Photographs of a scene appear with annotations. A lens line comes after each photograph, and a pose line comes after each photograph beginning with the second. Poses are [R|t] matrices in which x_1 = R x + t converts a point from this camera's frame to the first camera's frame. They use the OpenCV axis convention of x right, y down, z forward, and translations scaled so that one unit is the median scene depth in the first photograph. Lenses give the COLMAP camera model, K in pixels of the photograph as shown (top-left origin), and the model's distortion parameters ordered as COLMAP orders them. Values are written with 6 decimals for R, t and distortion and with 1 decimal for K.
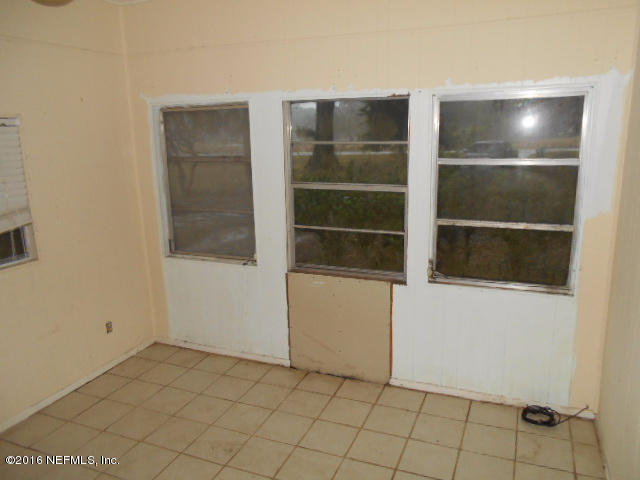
lens RADIAL K [[500.0, 0, 320.0], [0, 500.0, 240.0], [0, 0, 1]] dist [-0.057811, 0.072988]
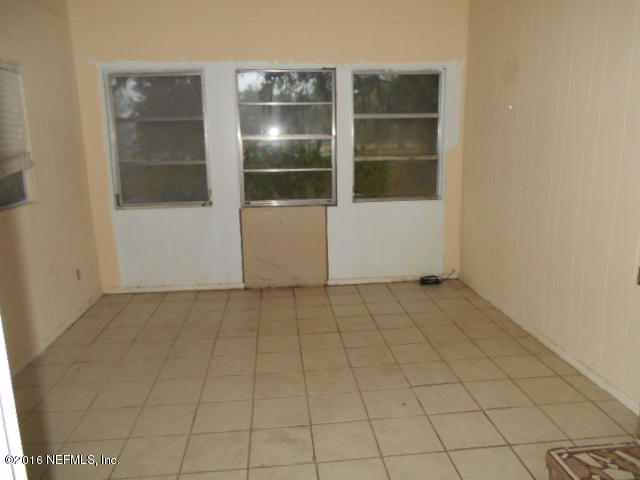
lens RADIAL K [[500.0, 0, 320.0], [0, 500.0, 240.0], [0, 0, 1]] dist [-0.057811, 0.072988]
pose [[0.884091, -0.089948, 0.458577, -0.506971], [0.104381, 0.994518, -0.006166, 0.184647], [-0.455508, 0.053318, 0.888633, -0.205956]]
